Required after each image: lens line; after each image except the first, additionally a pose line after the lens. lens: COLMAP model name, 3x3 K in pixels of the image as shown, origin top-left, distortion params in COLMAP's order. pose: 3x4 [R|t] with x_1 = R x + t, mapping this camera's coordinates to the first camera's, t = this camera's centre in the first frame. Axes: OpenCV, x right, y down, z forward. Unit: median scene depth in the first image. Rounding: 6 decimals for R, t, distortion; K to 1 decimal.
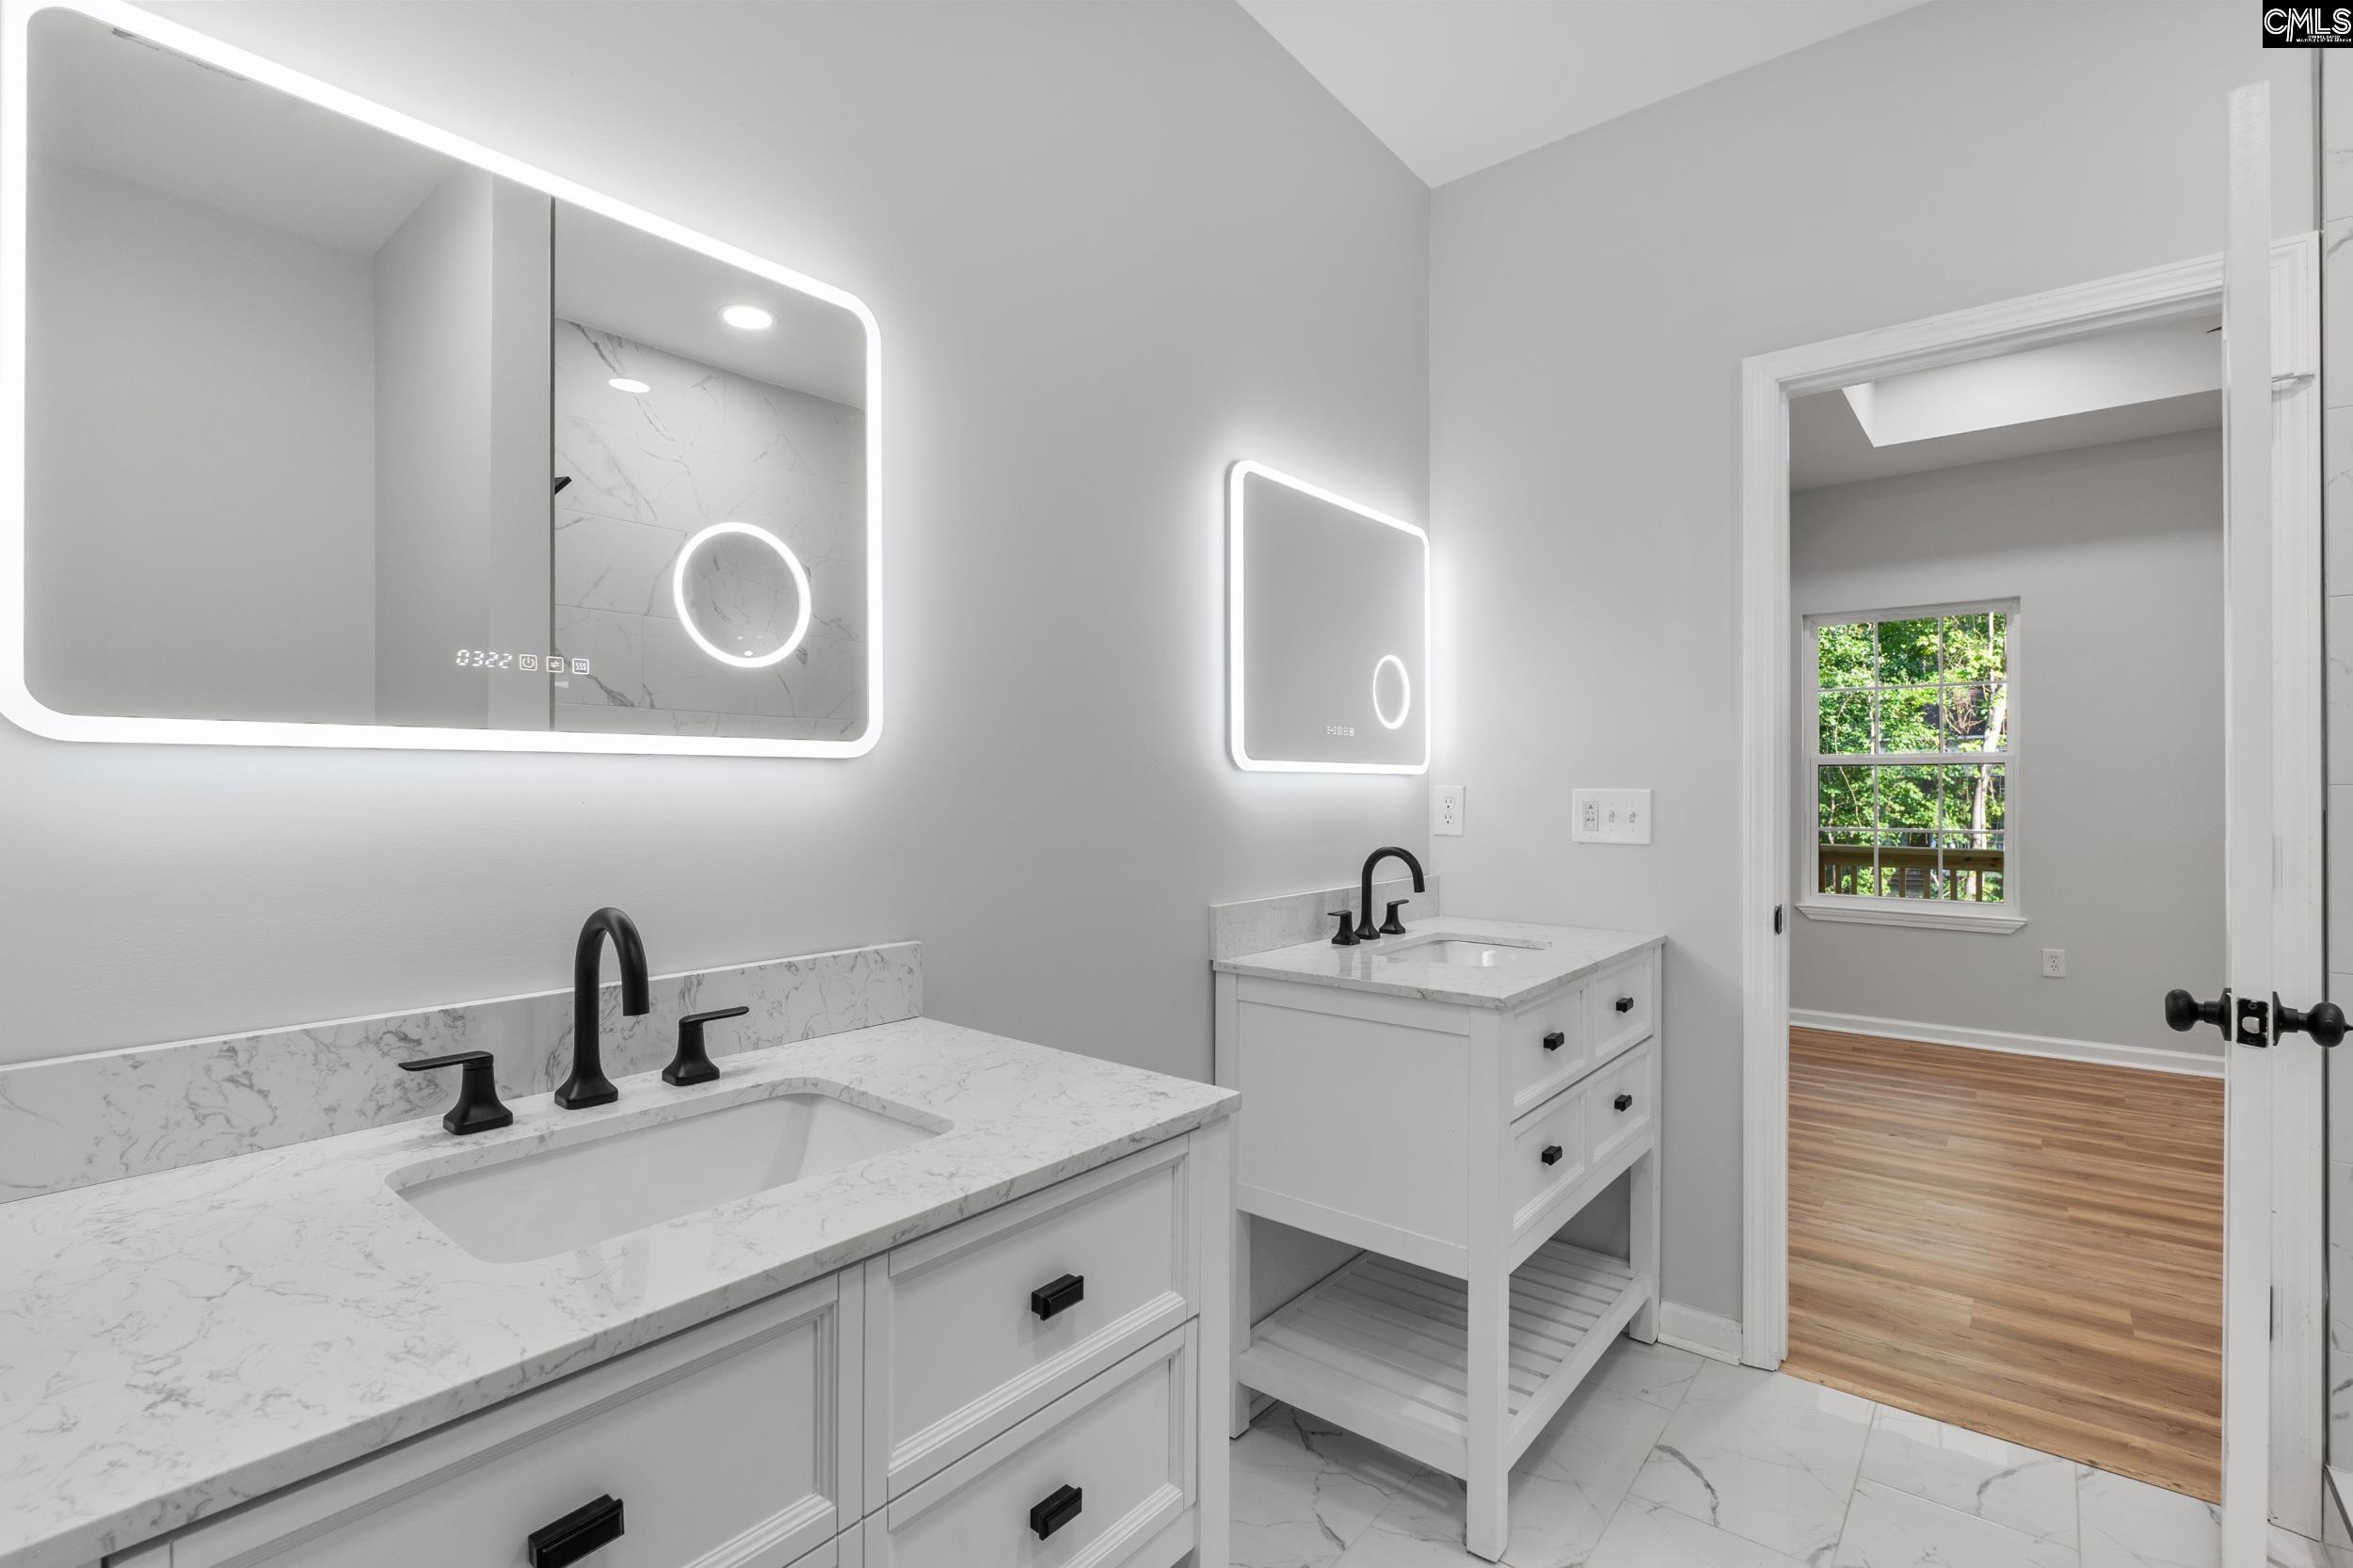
lens RADIAL K [[1105.5, 0, 1176.5], [0, 1105.5, 784.0], [0, 0, 1]] dist [-0.007927, 0.000149]
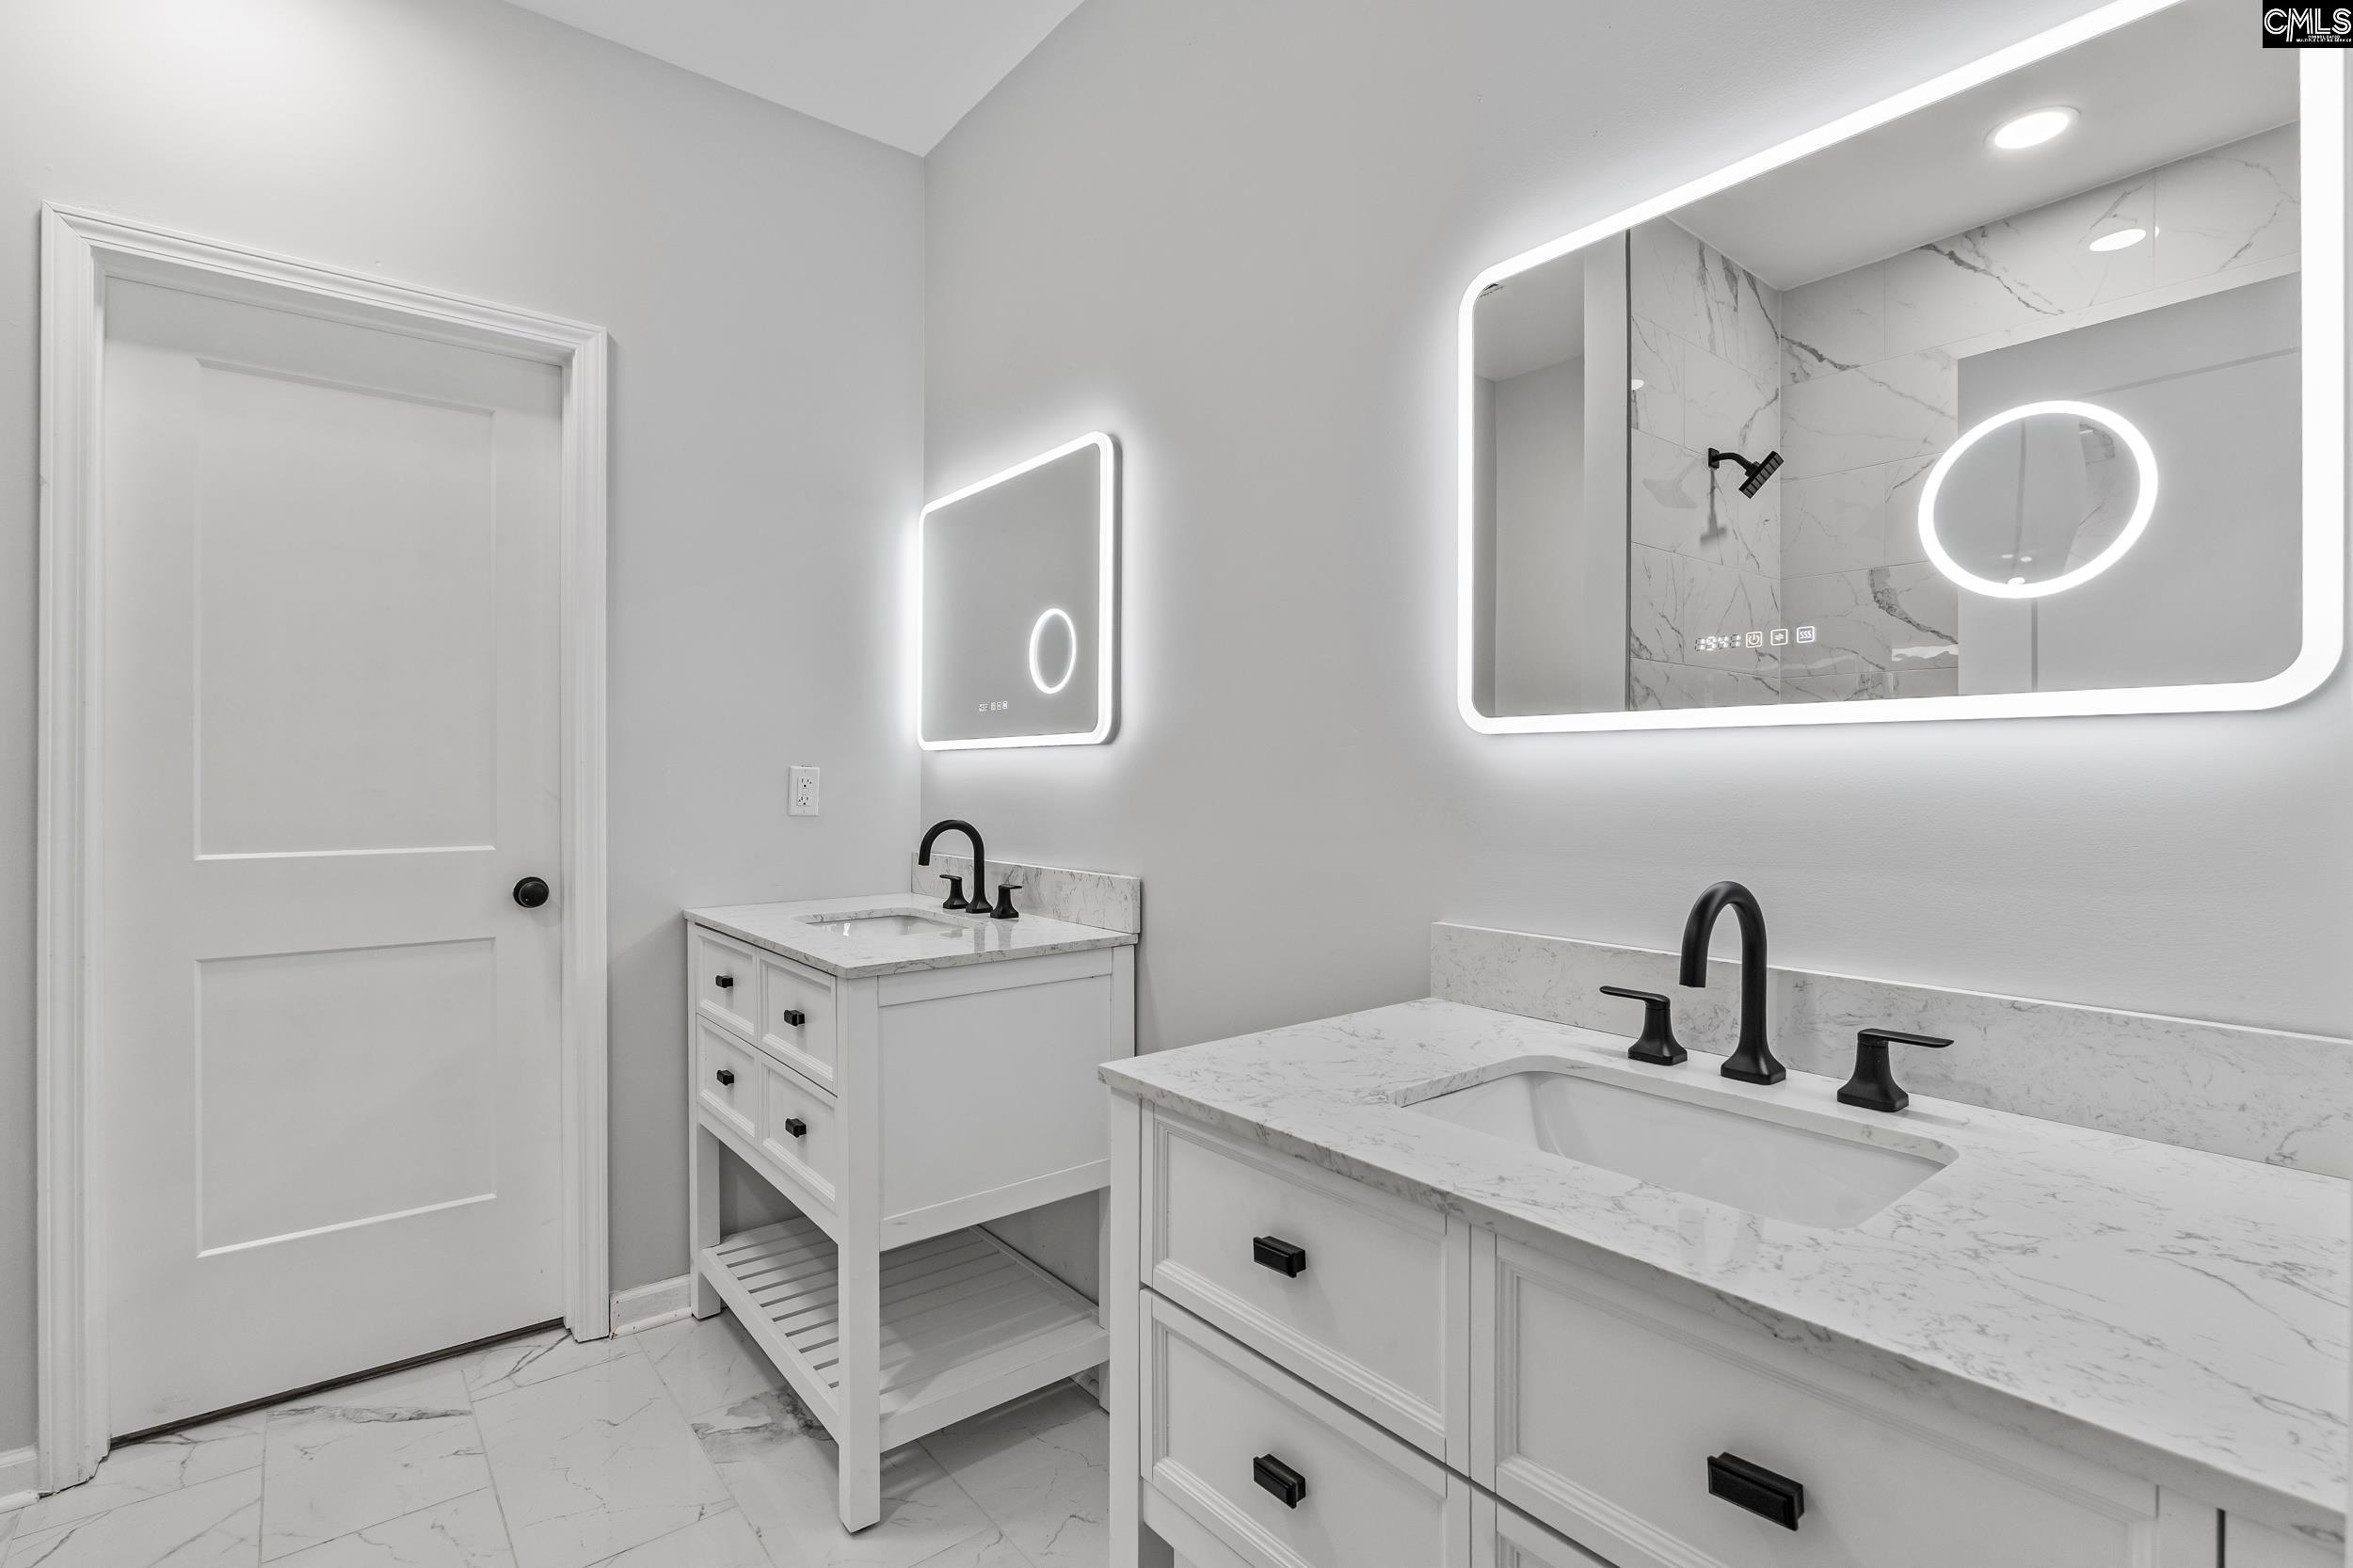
lens RADIAL K [[1170.9, 0, 1171.8], [0, 1170.9, 767.2], [0, 0, 1]] dist [-0.011953, -0.000131]
pose [[-0.253939, 0.001227, -0.967220, 0.704695], [0.007451, 0.999972, -0.000688, 0.006159], [0.967192, -0.007382, -0.253941, 0.878477]]
